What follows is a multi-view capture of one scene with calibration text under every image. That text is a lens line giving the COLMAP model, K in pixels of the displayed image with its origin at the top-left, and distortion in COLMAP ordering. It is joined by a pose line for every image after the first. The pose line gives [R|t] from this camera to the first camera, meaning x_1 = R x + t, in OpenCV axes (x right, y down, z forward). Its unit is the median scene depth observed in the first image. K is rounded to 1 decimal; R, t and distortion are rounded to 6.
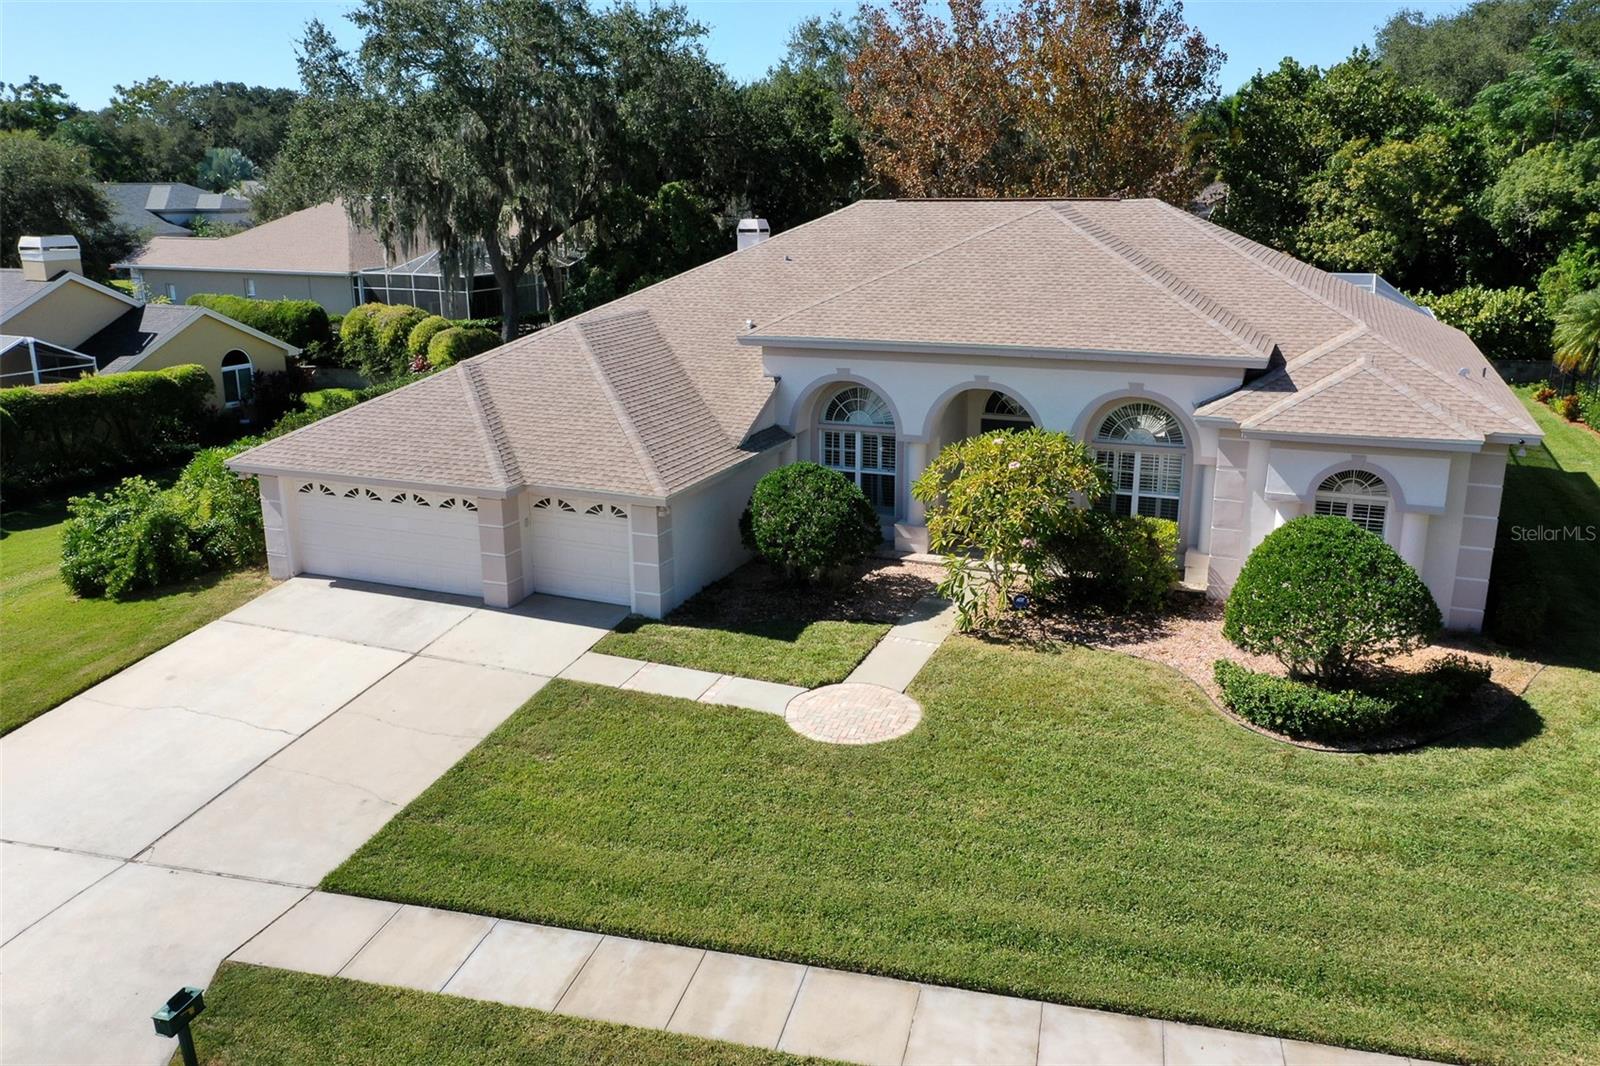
lens RADIAL K [[1284.1, 0, 801.3], [0, 1284.1, 480.2], [0, 0, 1]] dist [-0.009369, 0.003050]
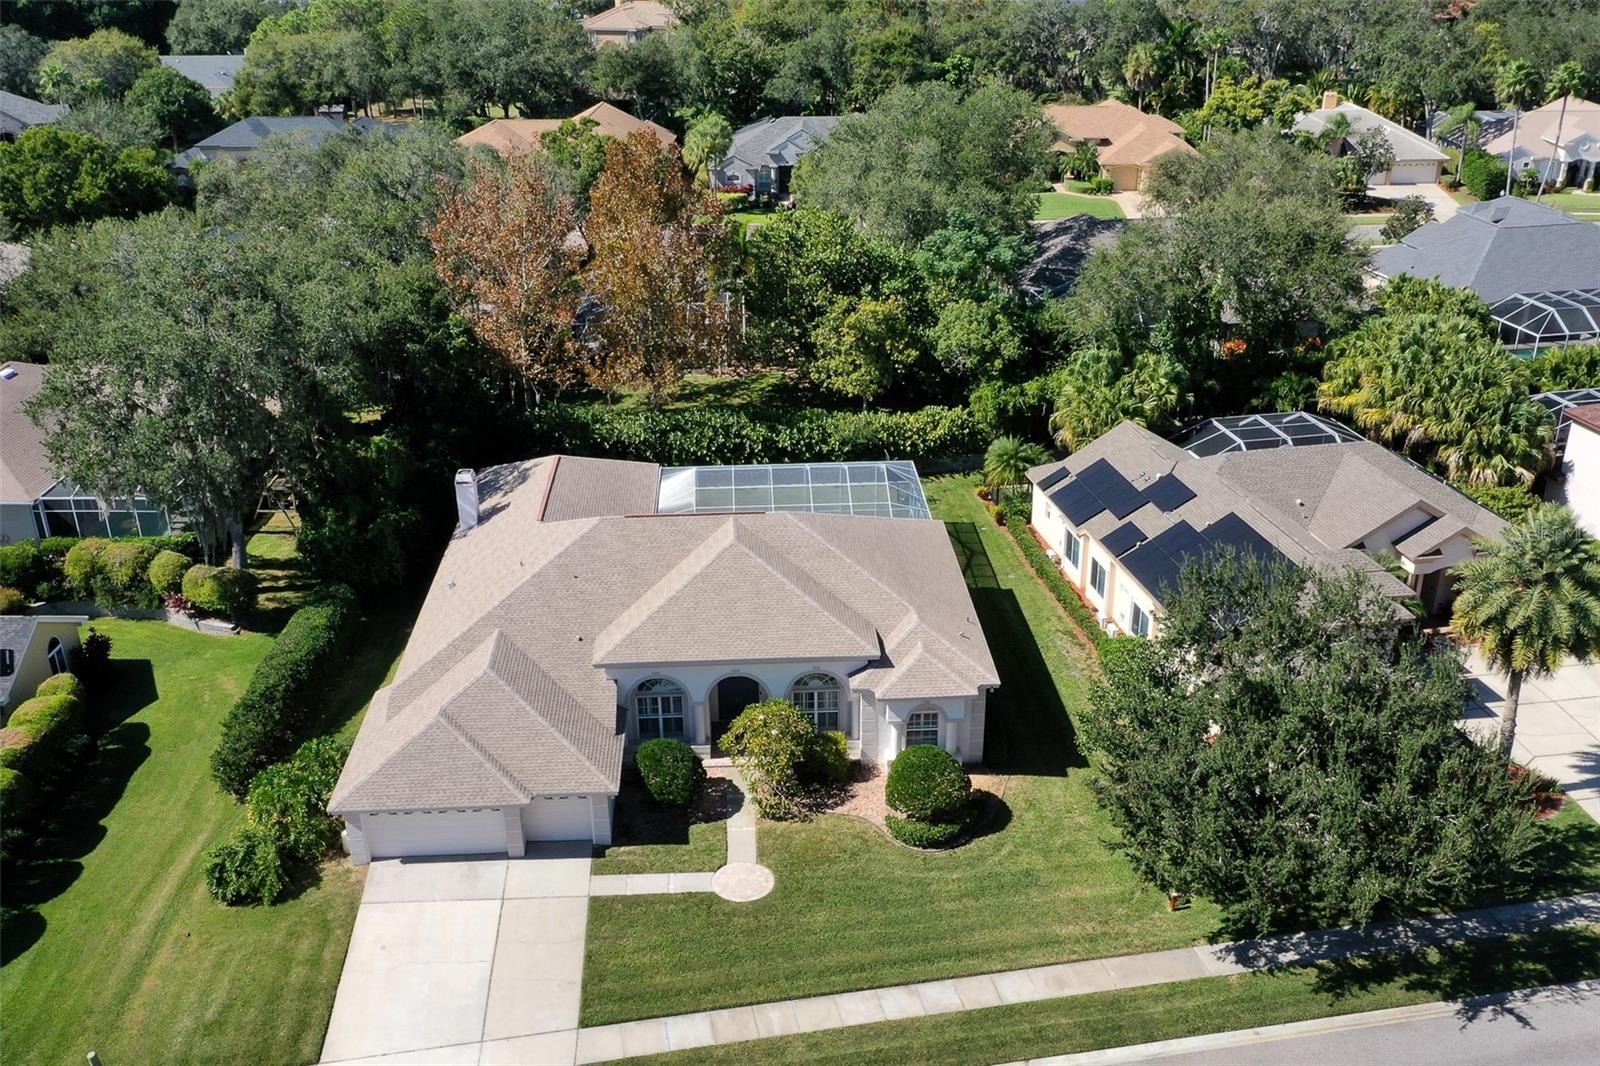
lens RADIAL K [[1541.7, 0, 800.0], [0, 1541.7, 533.0], [0, 0, 1]] dist [-0.003920, 0.002165]
pose [[0.904929, -0.174344, 0.388212, -0.700359], [0.111744, 0.977566, 0.178542, -0.762459], [-0.410630, -0.118188, 0.904110, -1.199370]]
